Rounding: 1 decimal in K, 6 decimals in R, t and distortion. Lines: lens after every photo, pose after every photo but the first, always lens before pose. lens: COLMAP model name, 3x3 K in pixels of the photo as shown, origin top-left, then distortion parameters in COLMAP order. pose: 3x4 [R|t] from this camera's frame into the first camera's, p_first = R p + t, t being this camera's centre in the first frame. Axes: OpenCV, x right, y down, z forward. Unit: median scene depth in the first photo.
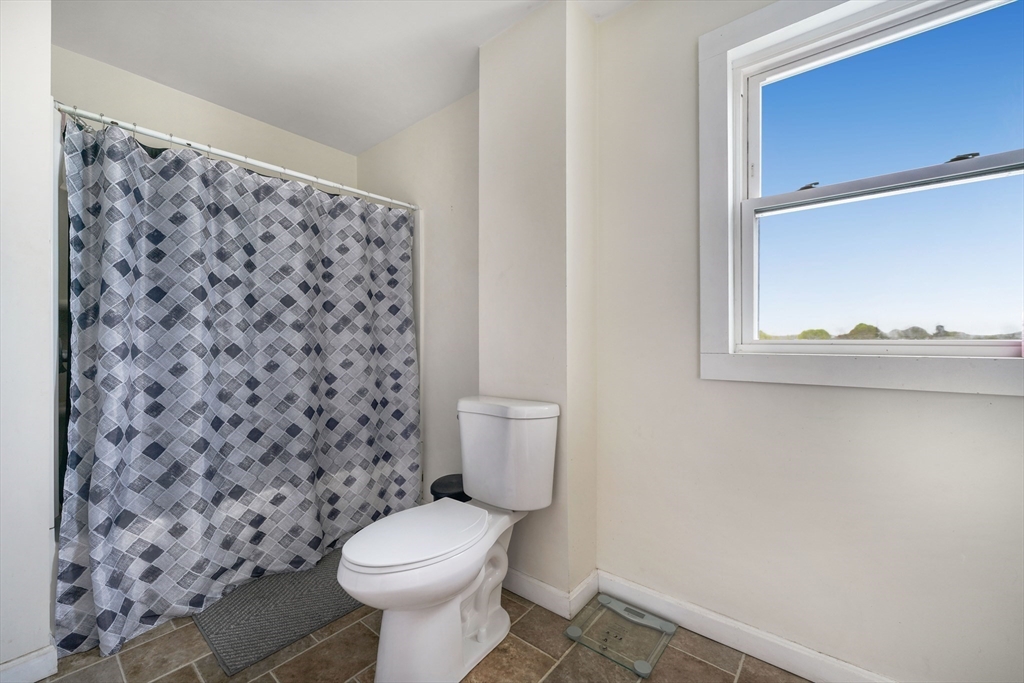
lens RADIAL K [[407.2, 0, 514.9], [0, 407.2, 337.6], [0, 0, 1]] dist [-0.004073, 0.000171]
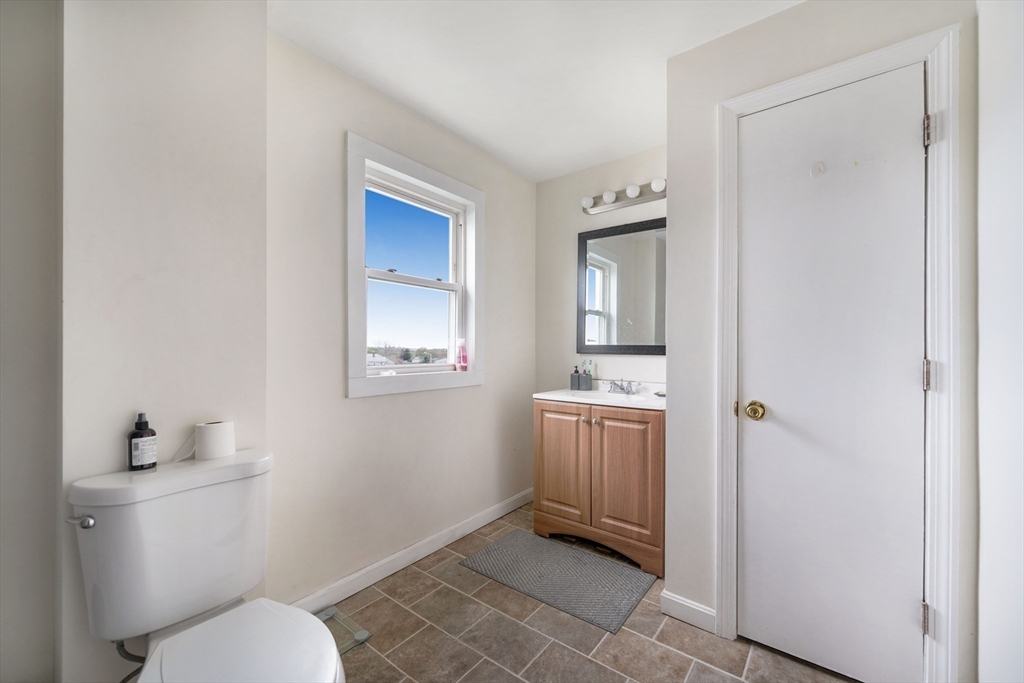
lens RADIAL K [[407.2, 0, 514.2], [0, 407.2, 347.8], [0, 0, 1]] dist [-0.004073, 0.000171]
pose [[-0.023167, 0.003066, 0.999727, -0.858997], [-0.007818, 0.999964, -0.003247, -0.059022], [-0.999701, -0.007891, -0.023142, 0.518882]]
